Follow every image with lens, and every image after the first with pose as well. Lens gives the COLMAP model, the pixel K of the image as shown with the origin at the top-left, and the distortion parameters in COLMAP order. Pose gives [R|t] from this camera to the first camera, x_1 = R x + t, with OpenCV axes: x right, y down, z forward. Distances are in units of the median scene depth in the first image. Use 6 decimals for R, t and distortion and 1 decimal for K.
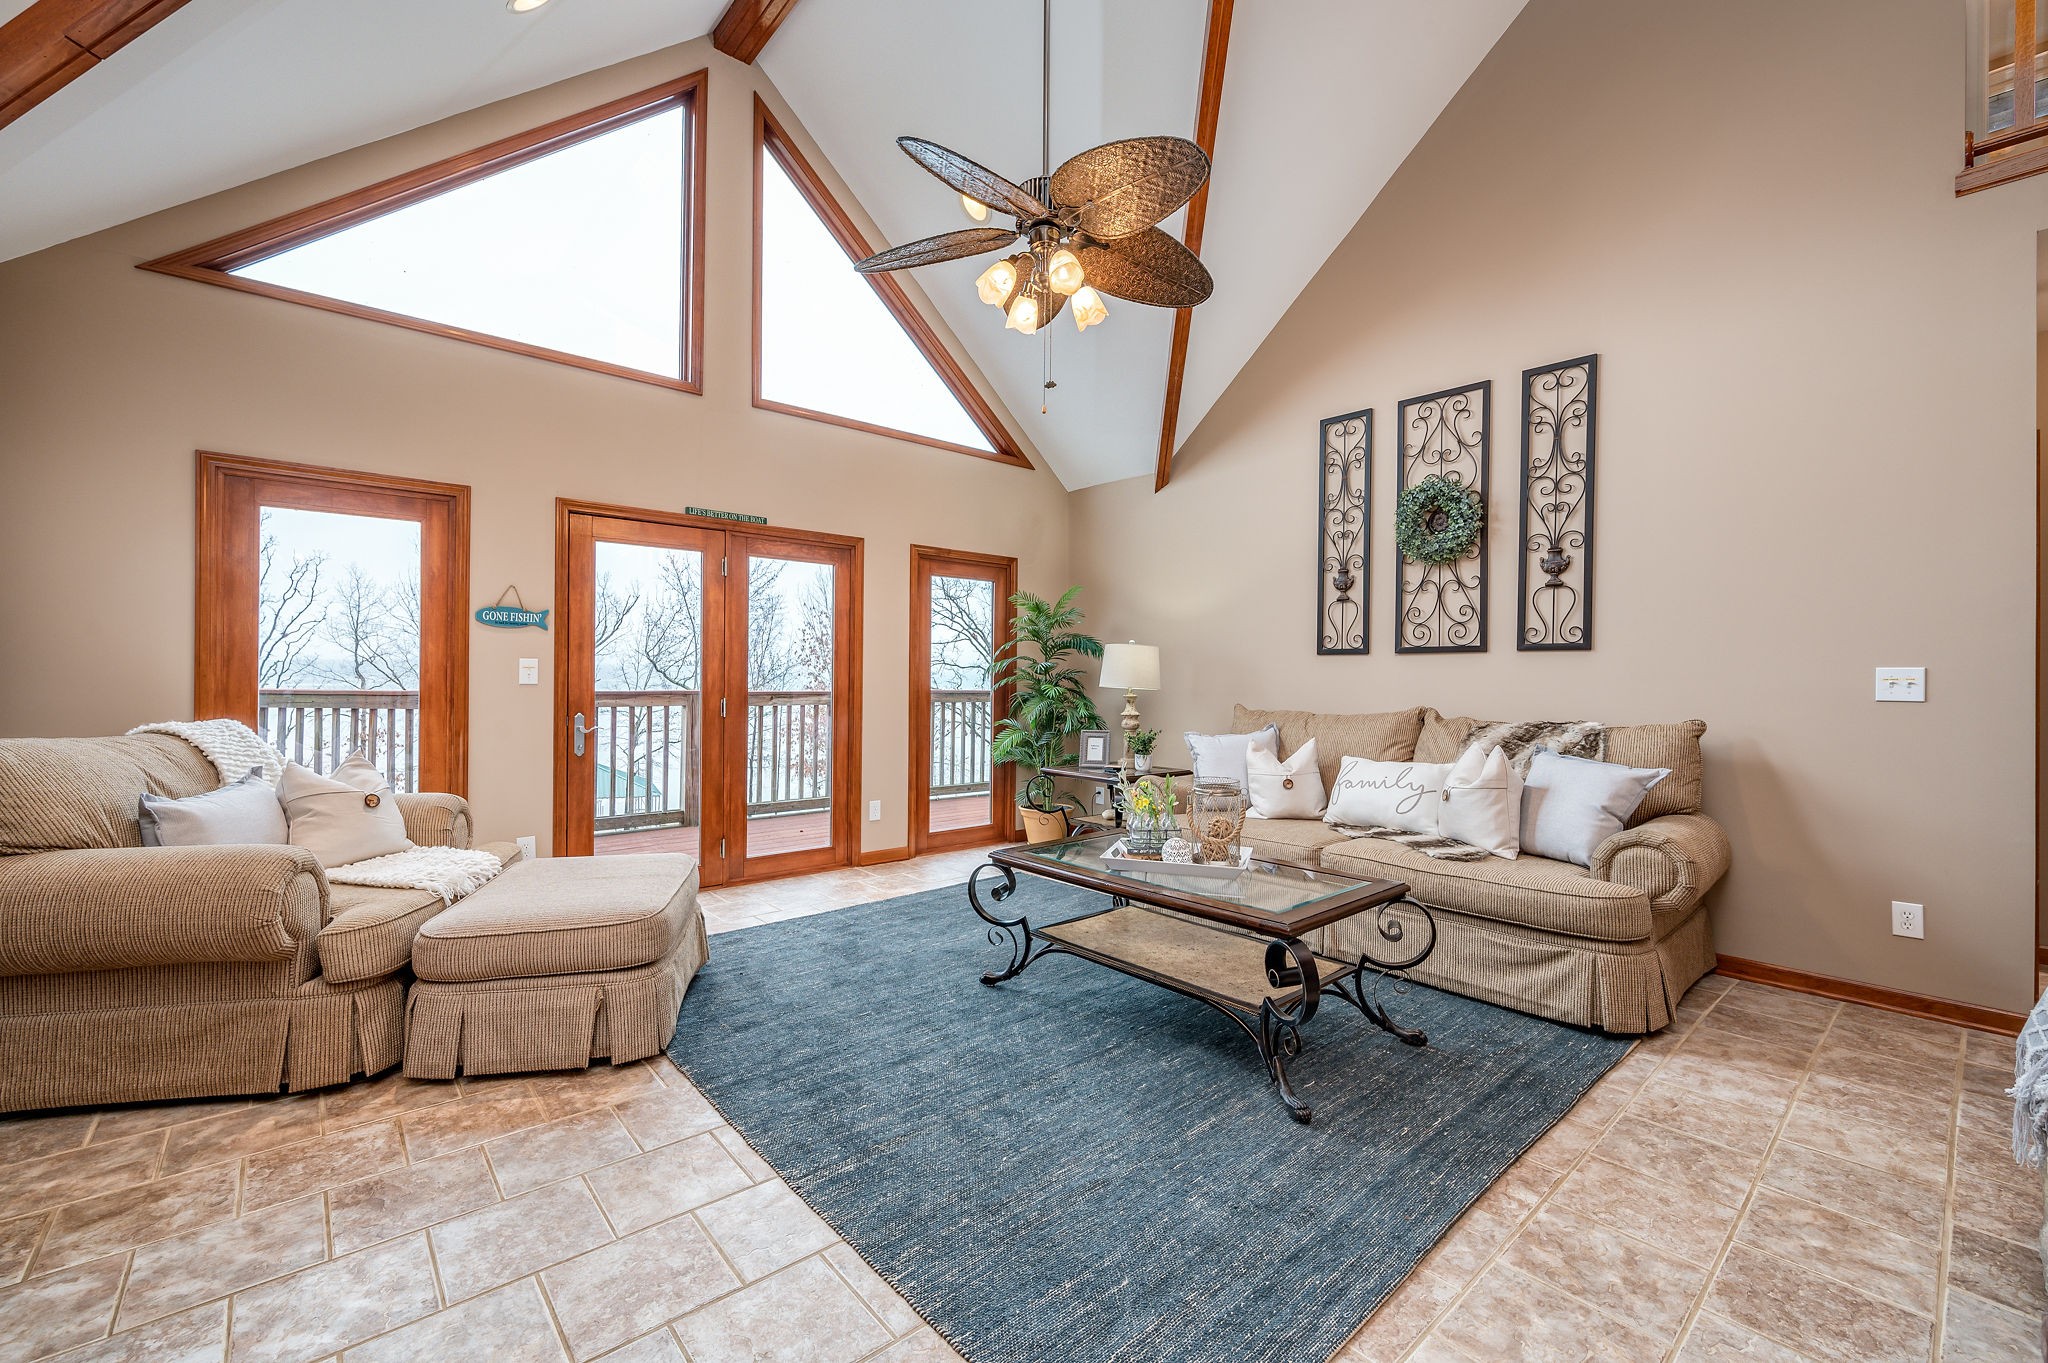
lens RADIAL K [[833.2, 0, 1024.0], [0, 833.2, 681.5], [0, 0, 1]] dist [-0.000515, -0.000085]
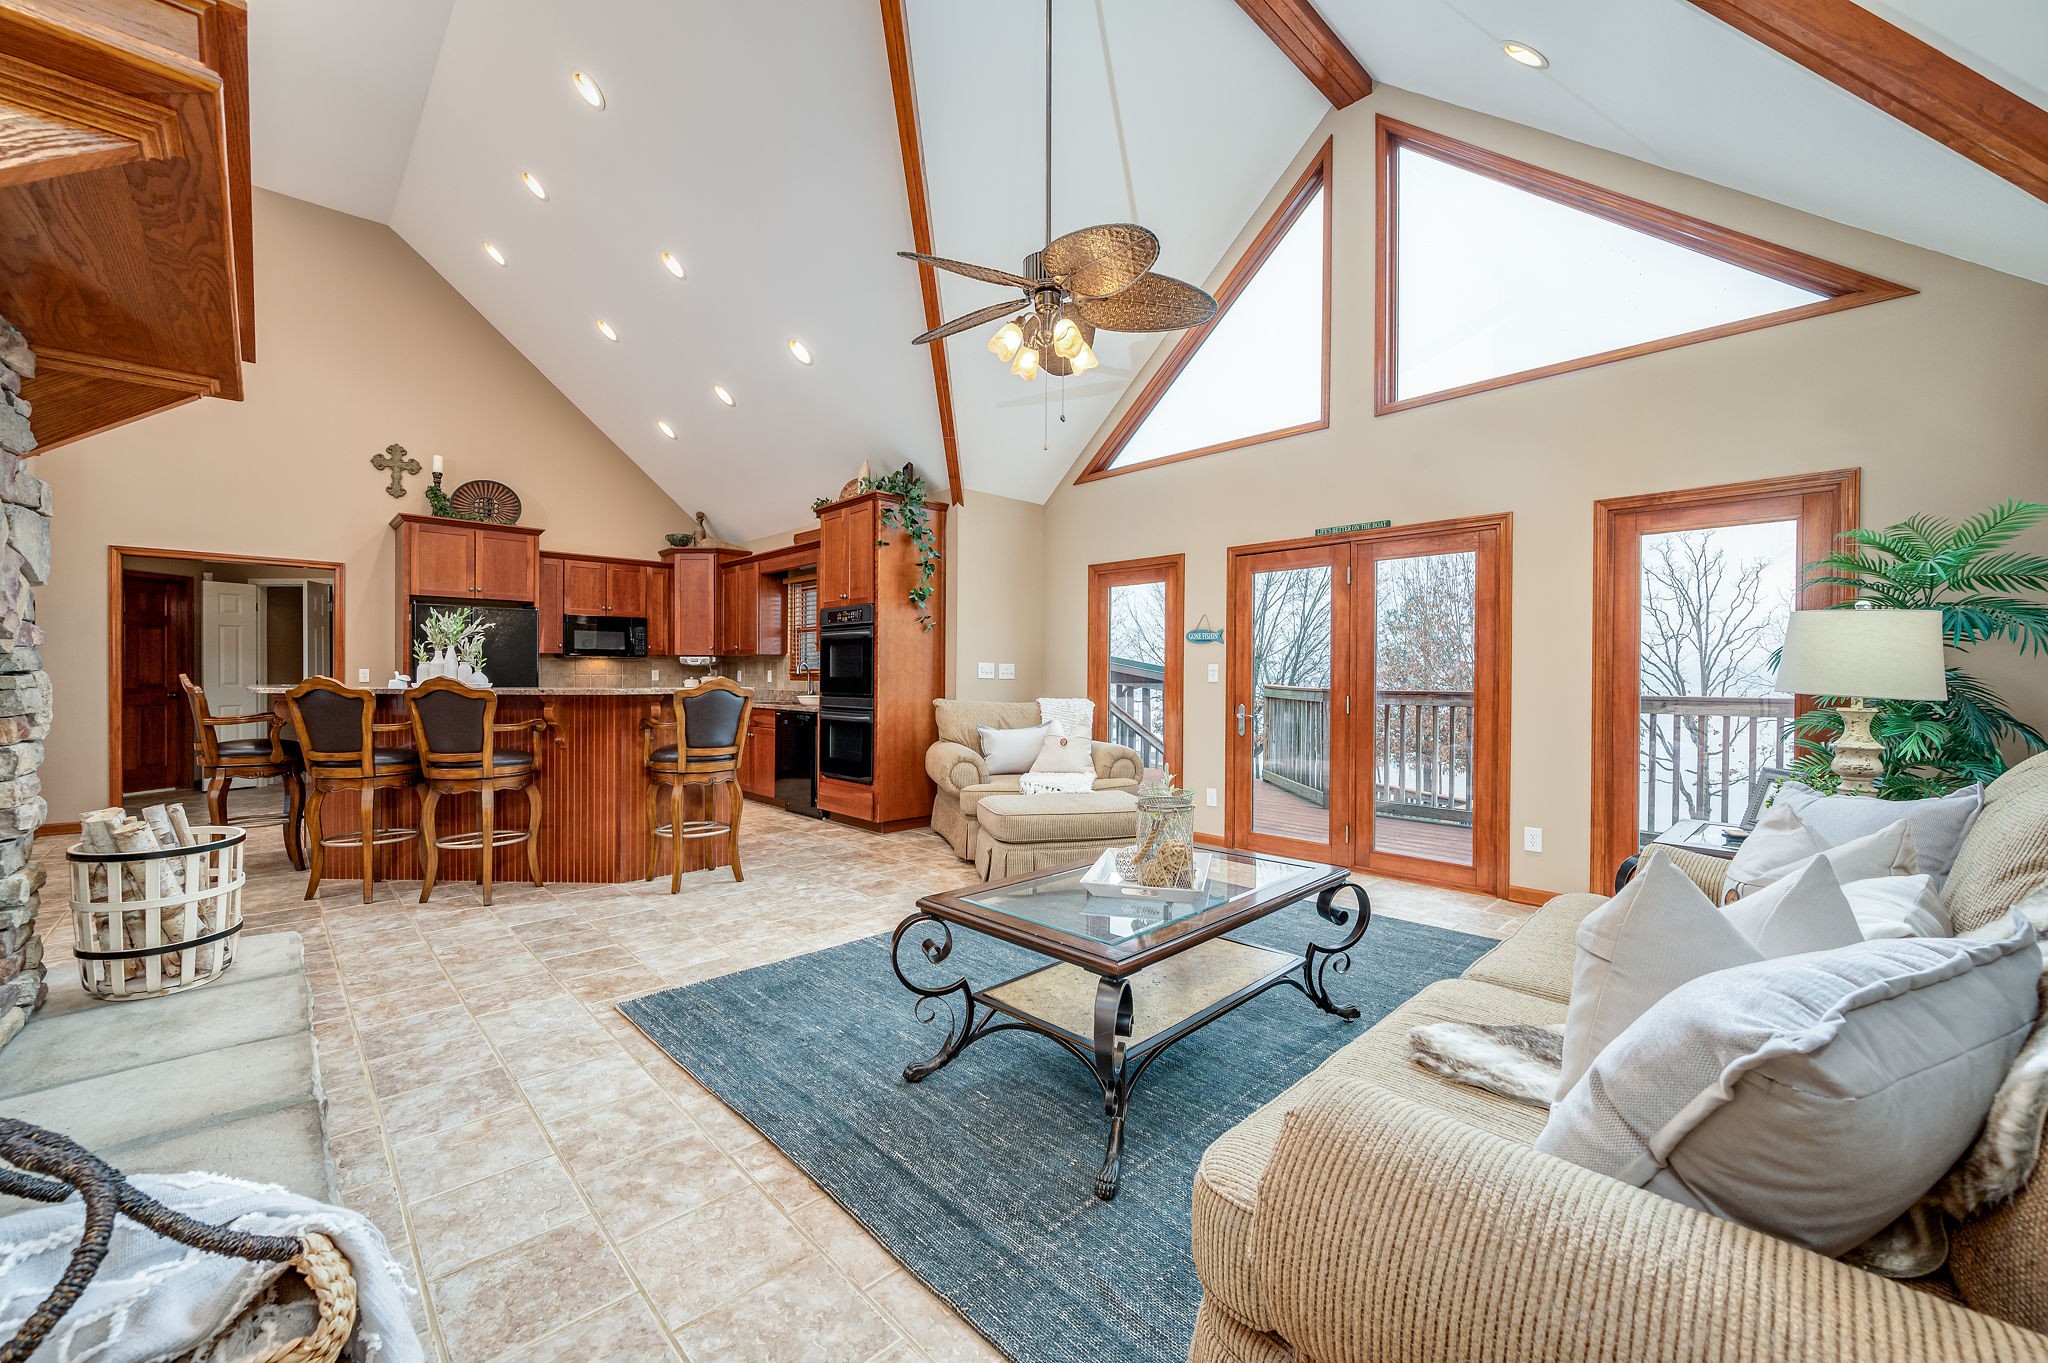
lens RADIAL K [[801.5, 0, 1024.0], [0, 801.5, 681.5], [0, 0, 1]] dist [-0.000816, 0.000081]
pose [[0.054113, 0.000143, -0.998535, 0.684016], [-0.007211, 0.999974, -0.000247, 0.004165], [0.998509, 0.007214, 0.054113, 0.537336]]
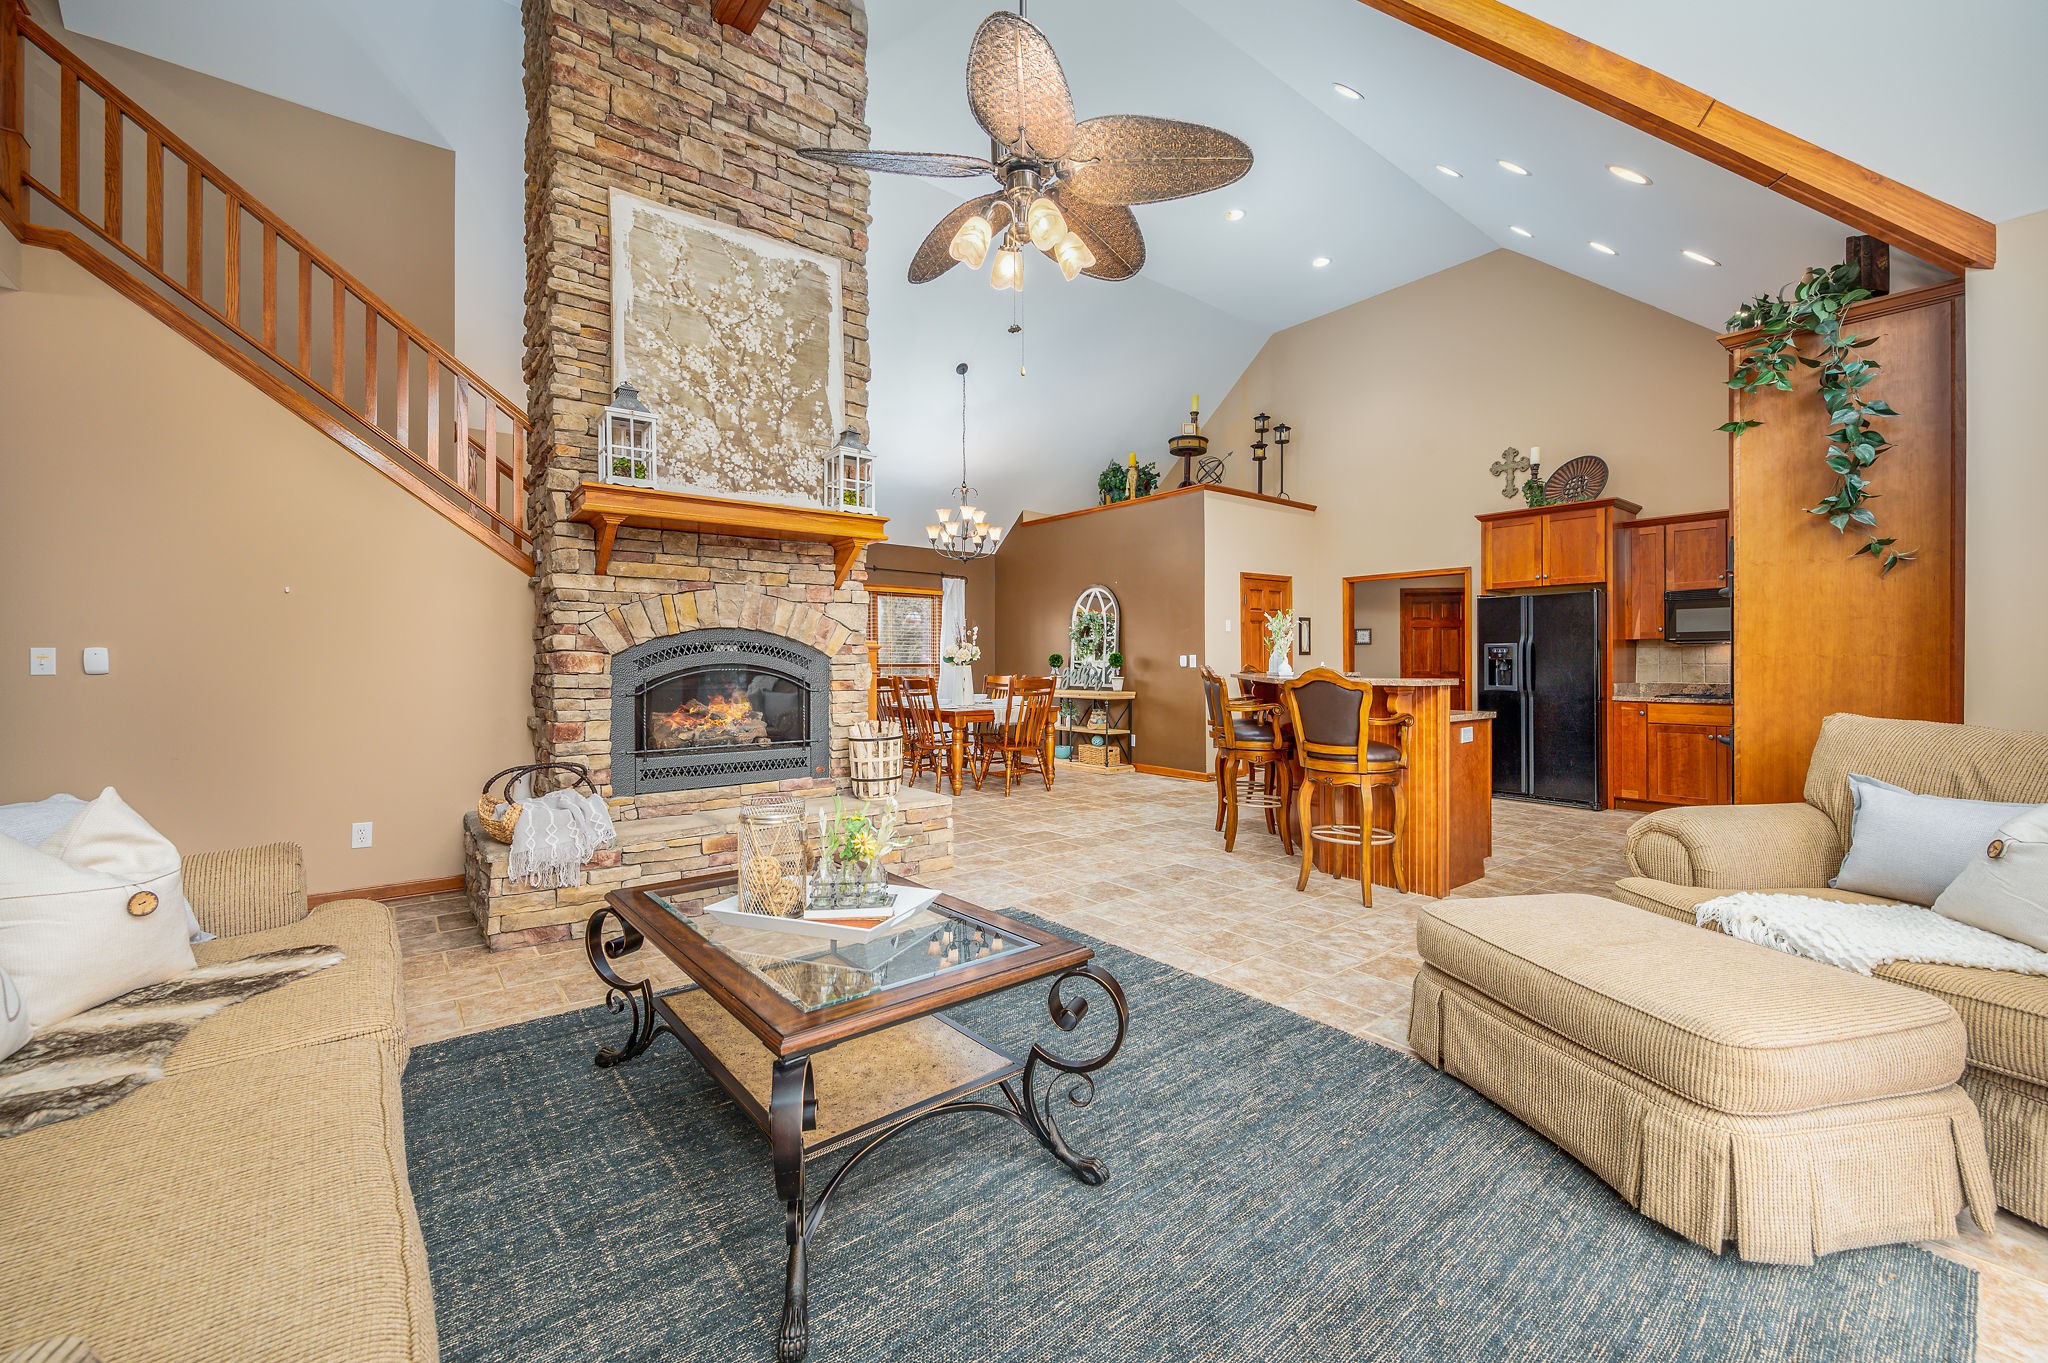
lens RADIAL K [[814.2, 0, 1024.3], [0, 814.2, 668.7], [0, 0, 1]] dist [-0.000739, -0.000052]
pose [[-0.999183, -0.007241, 0.039755, -0.006711], [-0.006744, 0.999898, 0.012599, -0.007079], [-0.039842, 0.012320, -0.999130, 1.124264]]
